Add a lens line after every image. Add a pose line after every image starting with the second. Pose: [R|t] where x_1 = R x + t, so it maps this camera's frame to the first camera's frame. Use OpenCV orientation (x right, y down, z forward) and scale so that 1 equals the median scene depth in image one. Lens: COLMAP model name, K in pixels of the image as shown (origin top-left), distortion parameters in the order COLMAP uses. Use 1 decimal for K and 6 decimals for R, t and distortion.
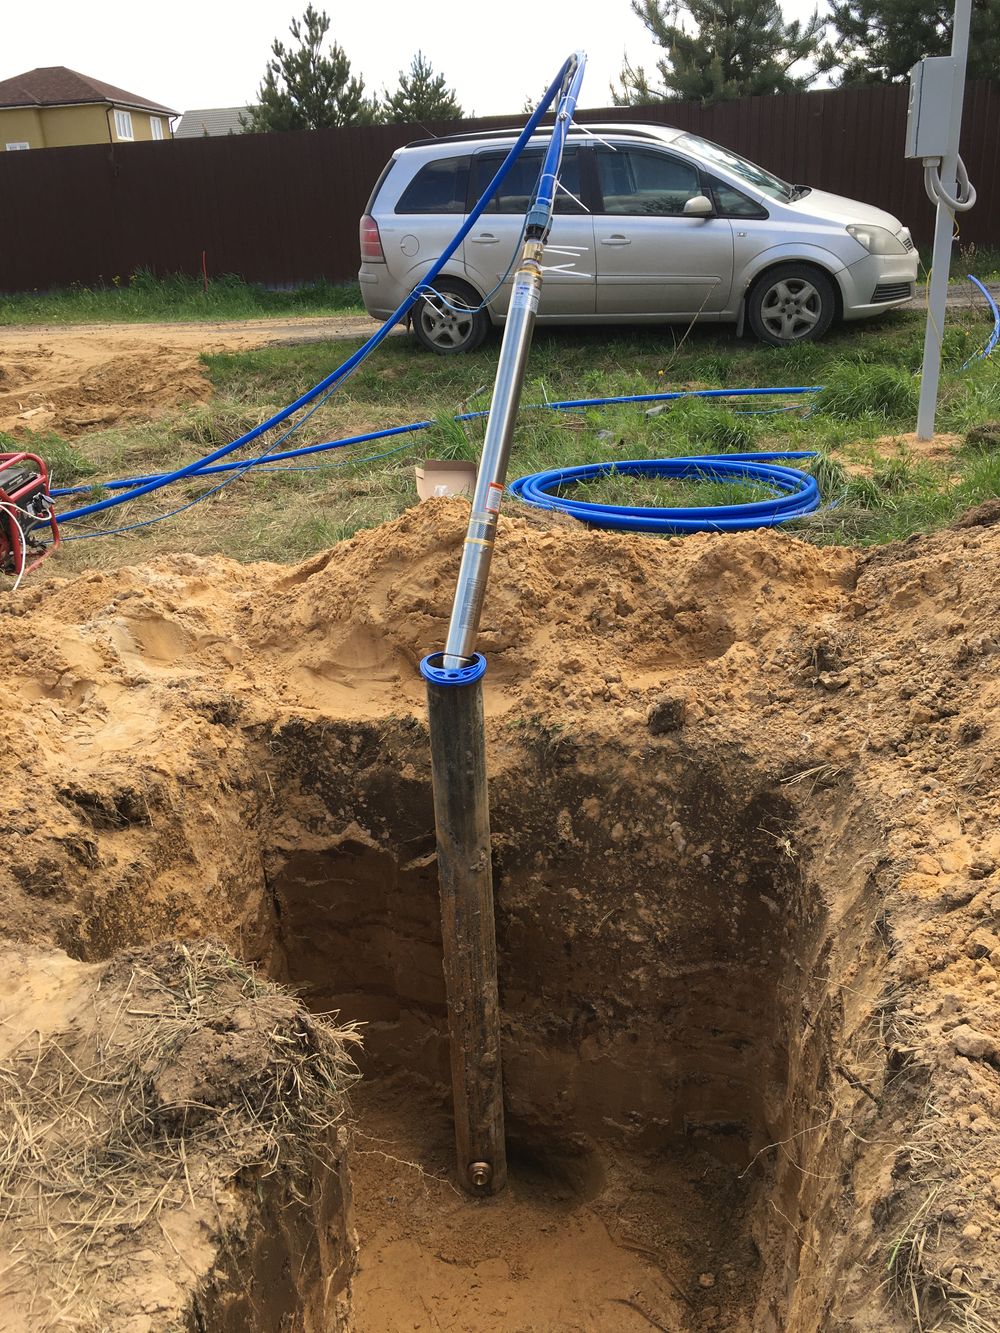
lens RADIAL K [[1129.6, 0, 500.0], [0, 1129.6, 666.5], [0, 0, 1]] dist [0.091258, -0.121828]
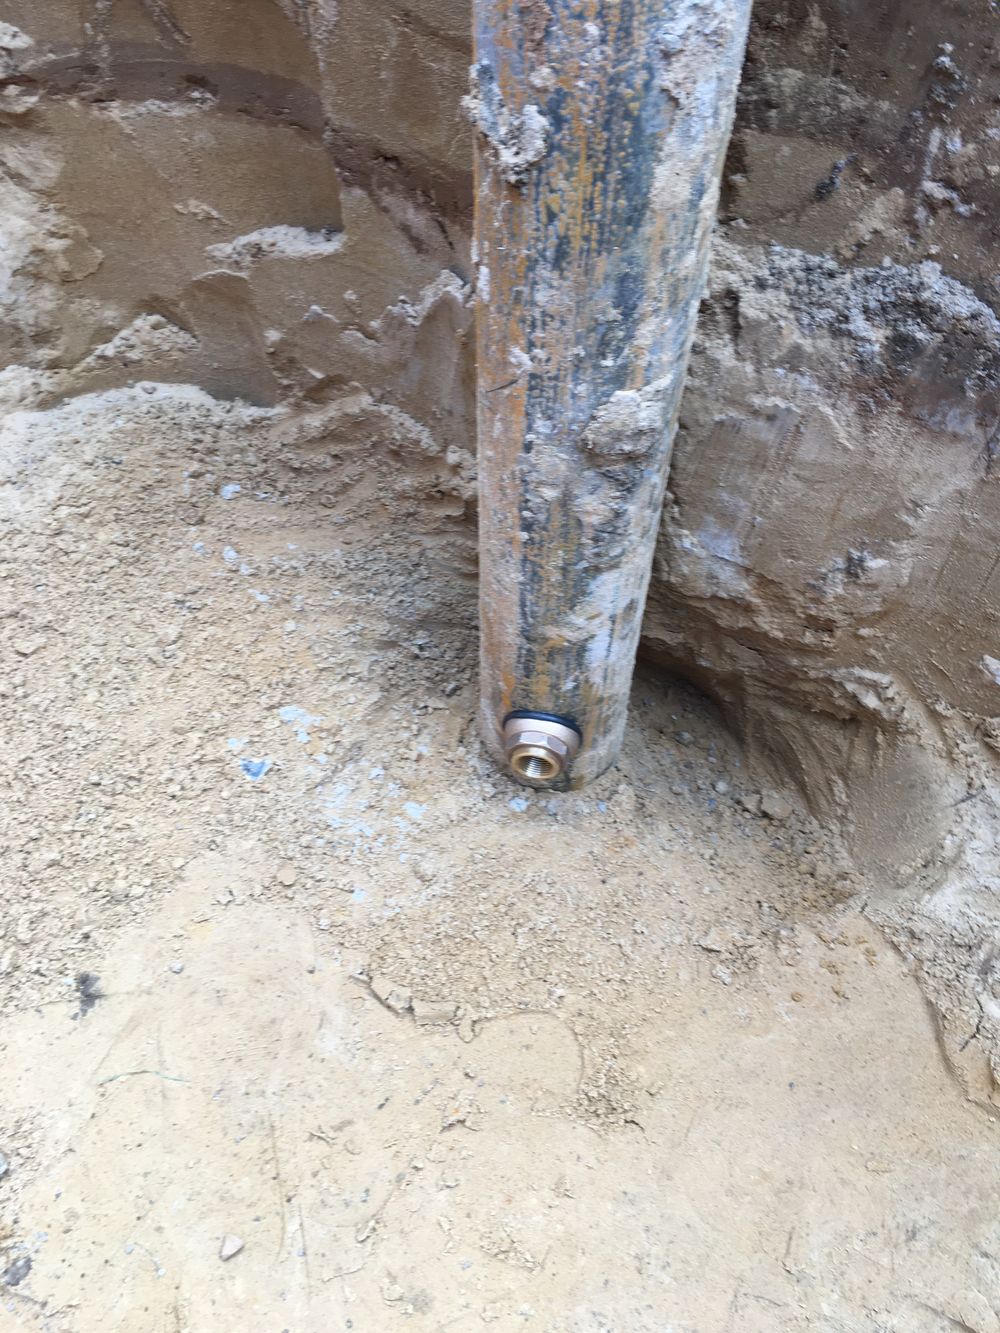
lens RADIAL K [[1122.1, 0, 498.4], [0, 1122.1, 645.6], [0, 0, 1]] dist [0.079985, -0.120057]
pose [[0.981677, 0.175058, -0.075264, -0.010378], [-0.107220, 0.833977, 0.541282, 0.260867], [0.157524, -0.523294, 0.837466, 0.775512]]
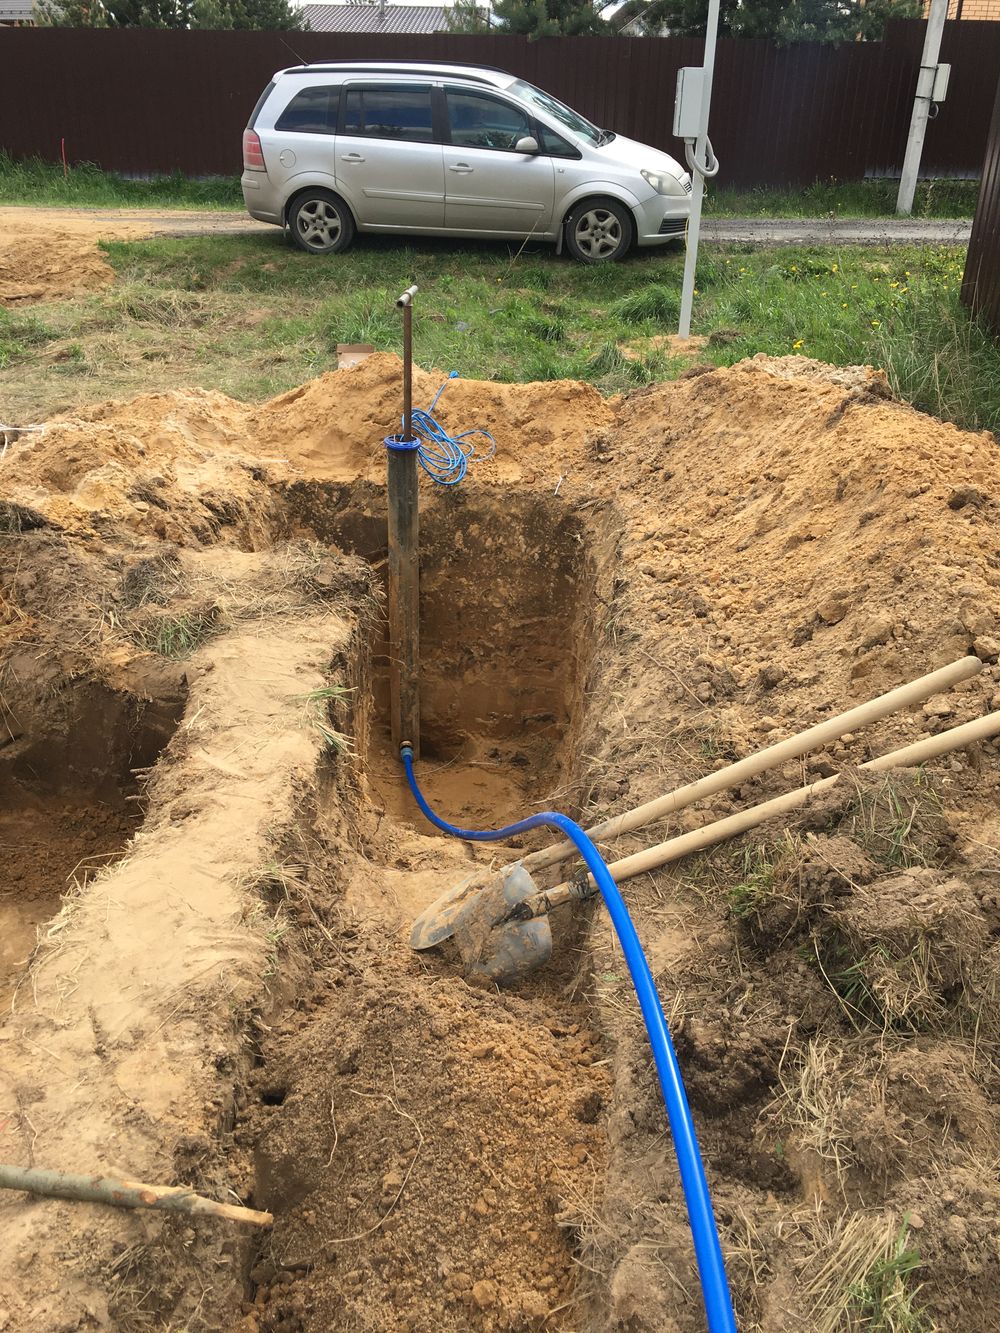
lens RADIAL K [[1129.6, 0, 500.0], [0, 1129.6, 666.5], [0, 0, 1]] dist [0.091258, -0.121828]
pose [[0.987197, -0.002787, 0.159481, -0.155507], [-0.009731, 0.996932, 0.077661, 0.188302], [-0.159208, -0.078218, 0.984142, -0.739132]]
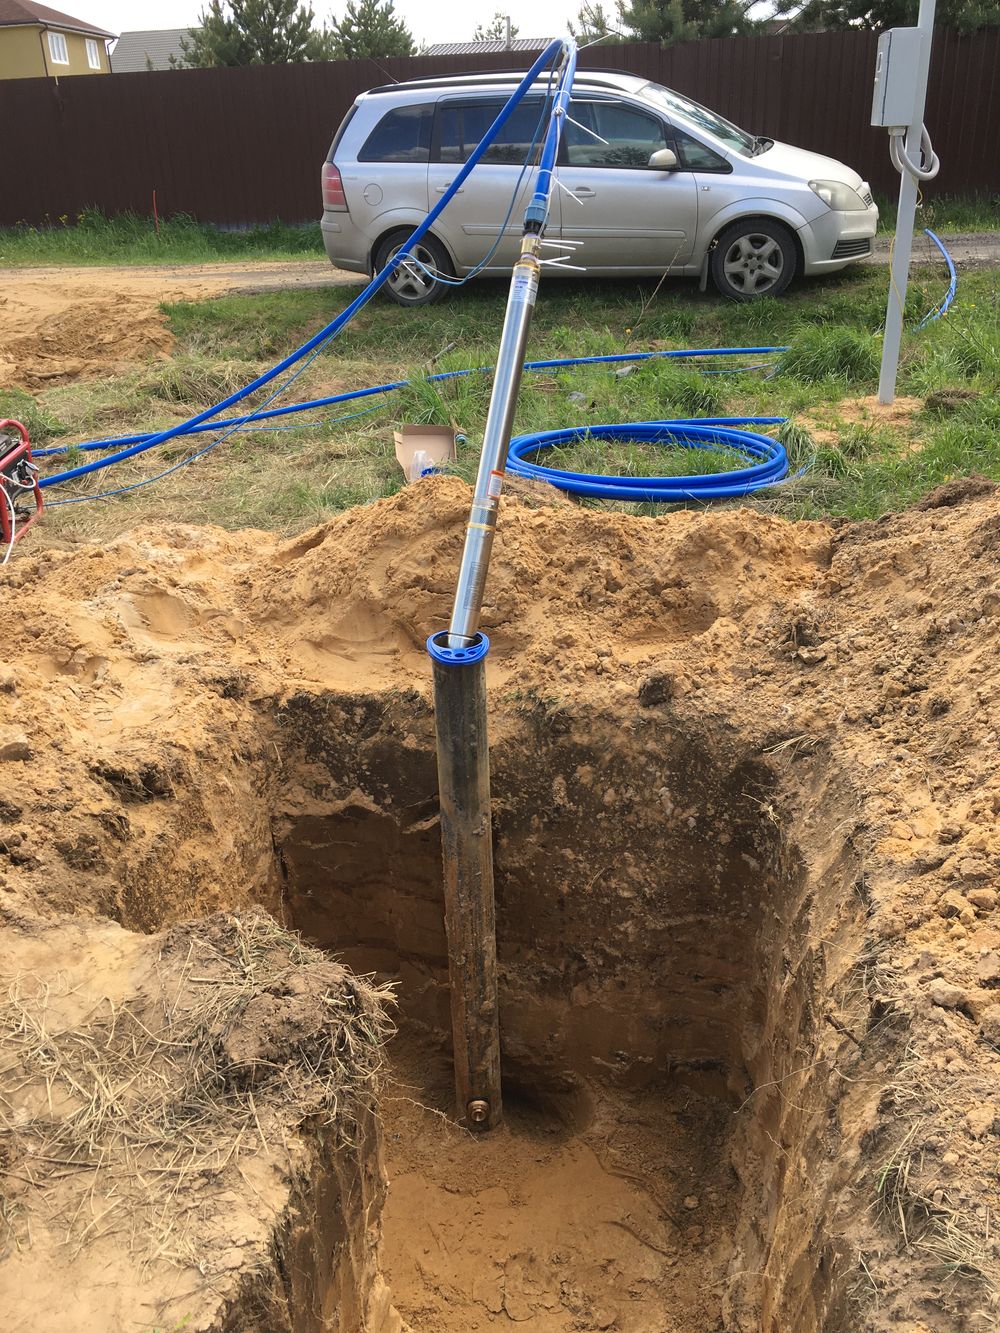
lens RADIAL K [[1129.6, 0, 500.0], [0, 1129.6, 666.5], [0, 0, 1]] dist [0.091258, -0.121828]
pose [[0.999092, -0.007299, 0.041970, -0.040411], [0.005117, 0.998641, 0.051857, -0.030466], [-0.042292, -0.051596, 0.997772, -0.051586]]
